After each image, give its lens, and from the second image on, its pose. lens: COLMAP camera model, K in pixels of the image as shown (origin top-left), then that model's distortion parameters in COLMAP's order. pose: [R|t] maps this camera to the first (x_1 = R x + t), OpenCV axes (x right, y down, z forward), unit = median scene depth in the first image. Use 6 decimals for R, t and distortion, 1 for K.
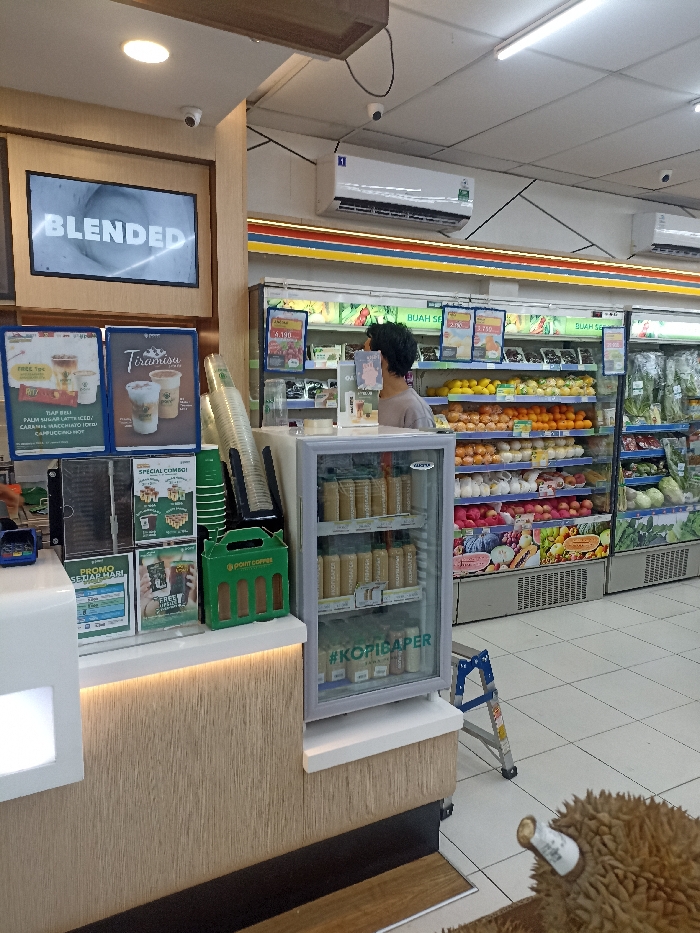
lens RADIAL K [[681.8, 0, 350.8], [0, 681.8, 465.9], [0, 0, 1]] dist [0.069851, -0.069075]
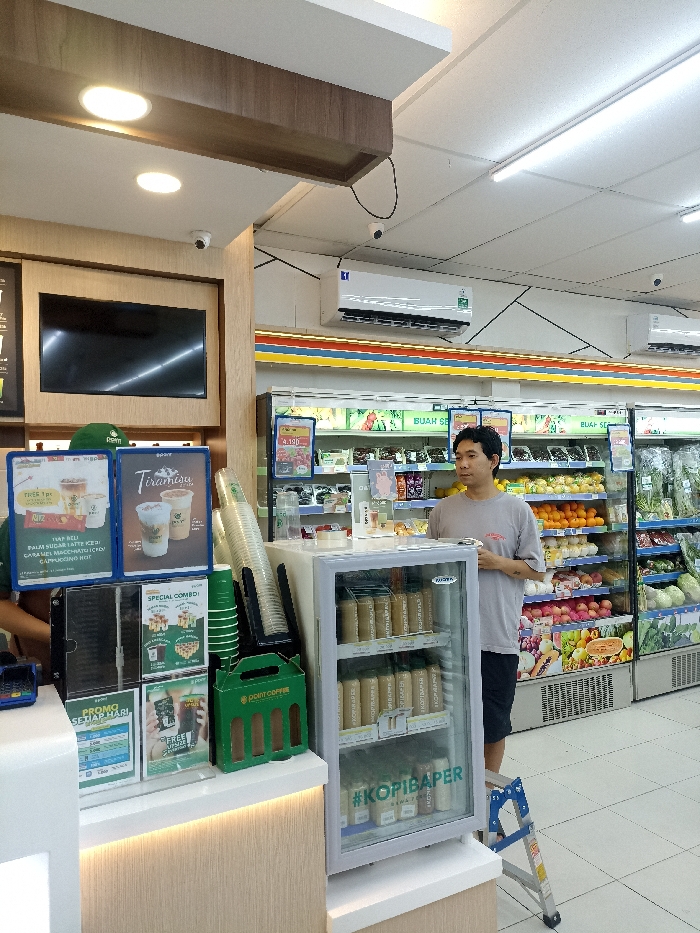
lens RADIAL K [[681.8, 0, 352.0], [0, 681.8, 466.3], [0, 0, 1]] dist [0.069851, -0.069075]
pose [[0.999660, -0.026033, 0.001290, -0.011529], [0.025962, 0.990053, -0.138282, -0.015405], [0.002323, 0.138269, 0.990392, 0.018958]]
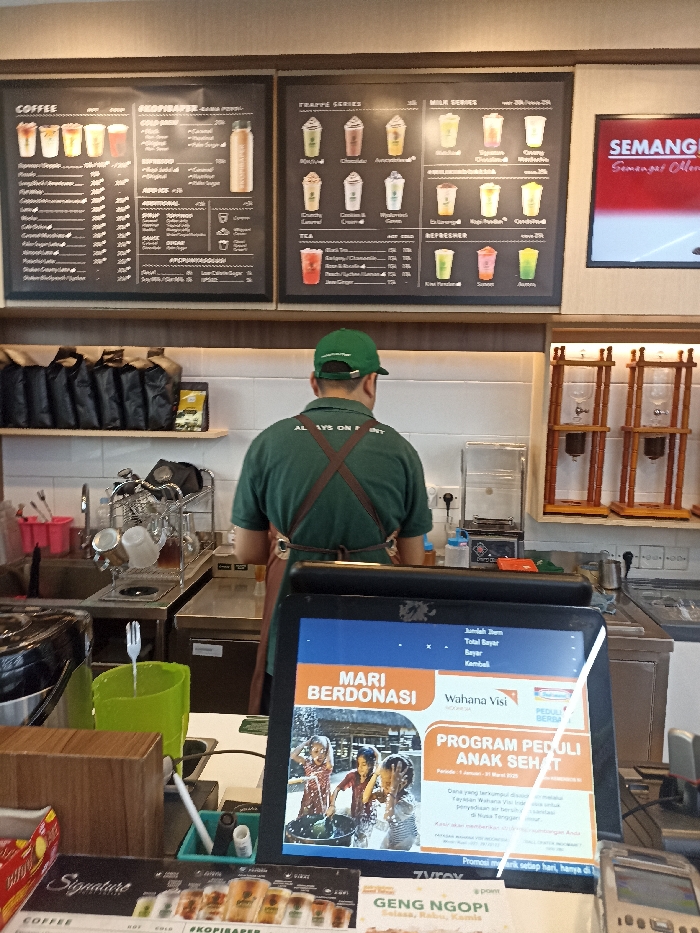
lens RADIAL K [[681.8, 0, 360.2], [0, 681.8, 459.8], [0, 0, 1]] dist [0.069851, -0.069075]
pose [[0.844659, 0.057816, -0.532173, -0.242154], [-0.082105, 0.996379, -0.022069, -0.045133], [0.528970, 0.062335, 0.846348, 0.275850]]
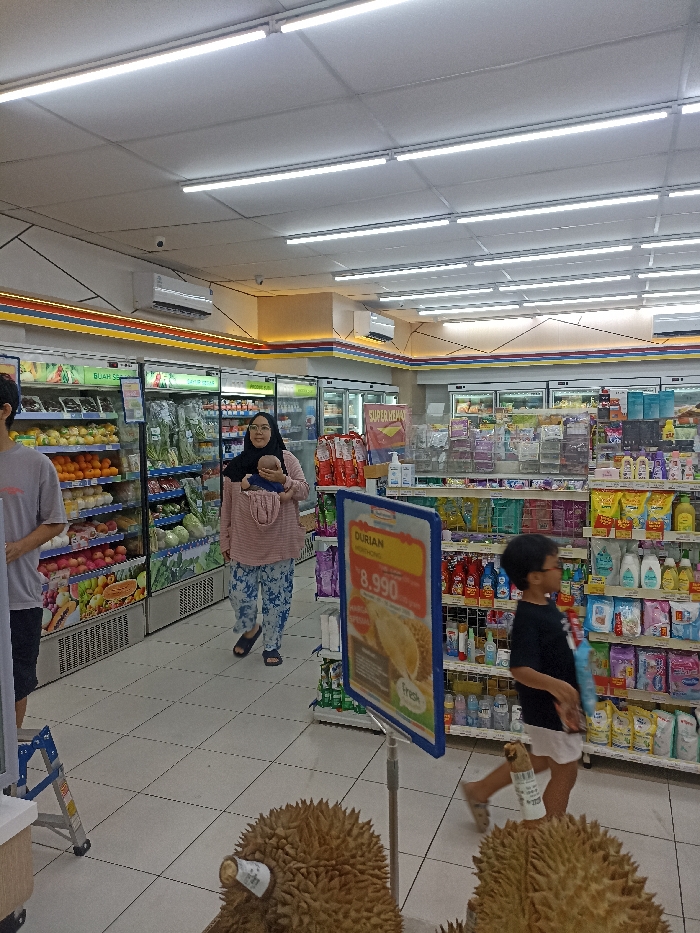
lens RADIAL K [[681.8, 0, 351.5], [0, 681.8, 468.1], [0, 0, 1]] dist [0.069851, -0.069075]
pose [[0.767340, -0.068678, 0.637552, -0.041502], [0.105244, 0.994254, -0.019566, -0.011099], [-0.632545, 0.082112, 0.770159, -0.003756]]
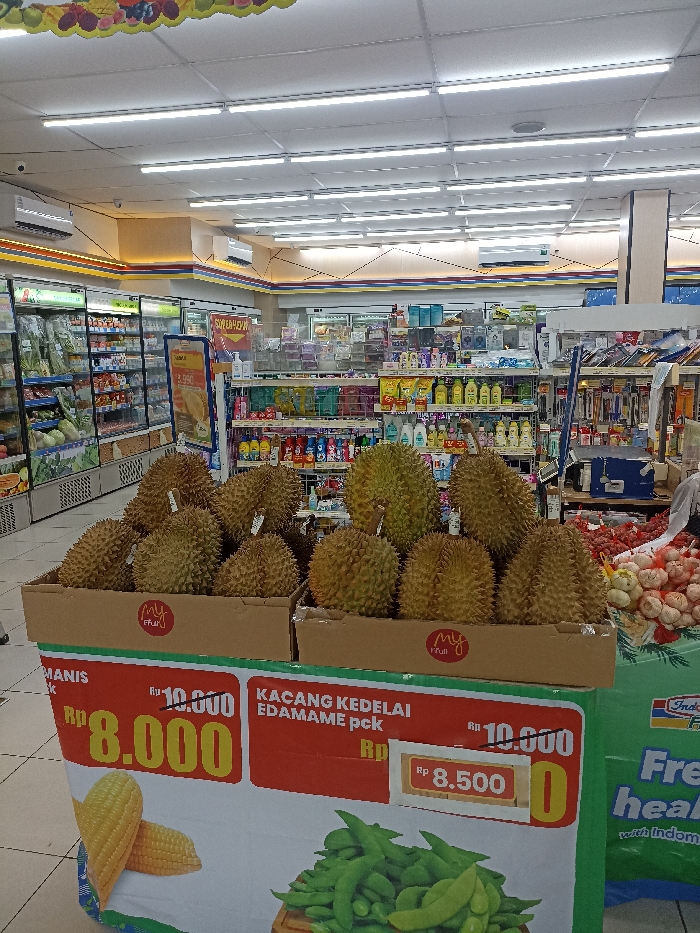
lens RADIAL K [[681.8, 0, 356.3], [0, 681.8, 468.9], [0, 0, 1]] dist [0.069851, -0.069075]
pose [[0.638271, -0.156908, 0.753651, -0.195273], [0.123418, 0.987201, 0.101009, 0.058988], [-0.759854, 0.028543, 0.649467, -0.246743]]
